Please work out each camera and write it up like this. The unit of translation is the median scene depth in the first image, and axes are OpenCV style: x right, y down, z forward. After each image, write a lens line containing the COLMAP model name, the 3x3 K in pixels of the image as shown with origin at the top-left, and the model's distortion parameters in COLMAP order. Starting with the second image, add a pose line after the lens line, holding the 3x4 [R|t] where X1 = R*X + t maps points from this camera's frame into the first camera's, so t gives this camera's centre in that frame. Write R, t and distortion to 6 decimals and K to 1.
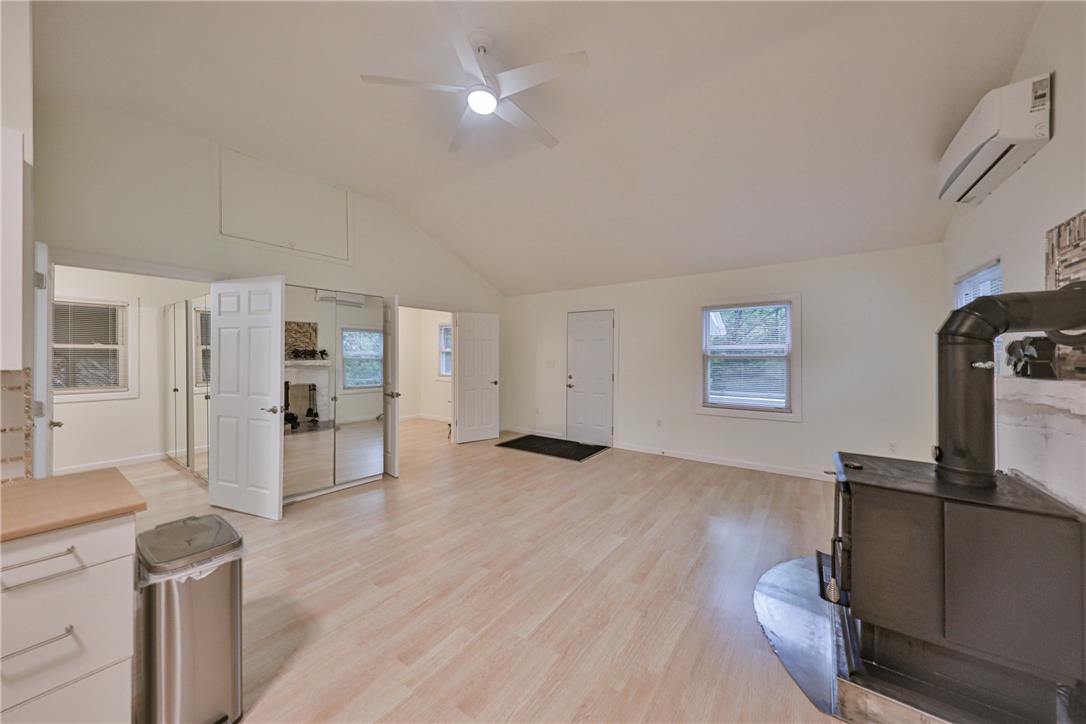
lens RADIAL K [[365.2, 0, 551.5], [0, 365.2, 357.9], [0, 0, 1]] dist [0.006211, -0.000943]
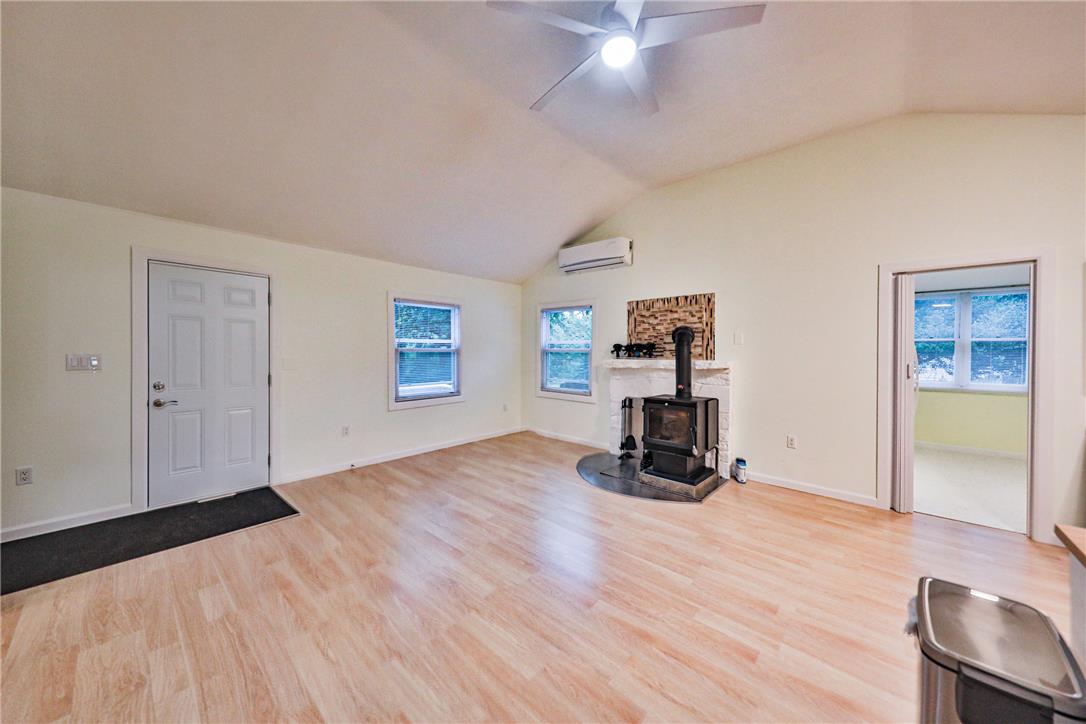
lens RADIAL K [[365.2, 0, 546.0], [0, 365.2, 365.8], [0, 0, 1]] dist [0.006211, -0.000943]
pose [[0.128730, -0.033570, 0.991111, -0.526931], [0.000561, 0.999429, 0.033779, 0.007873], [-0.991679, -0.003792, 0.128676, 0.533912]]
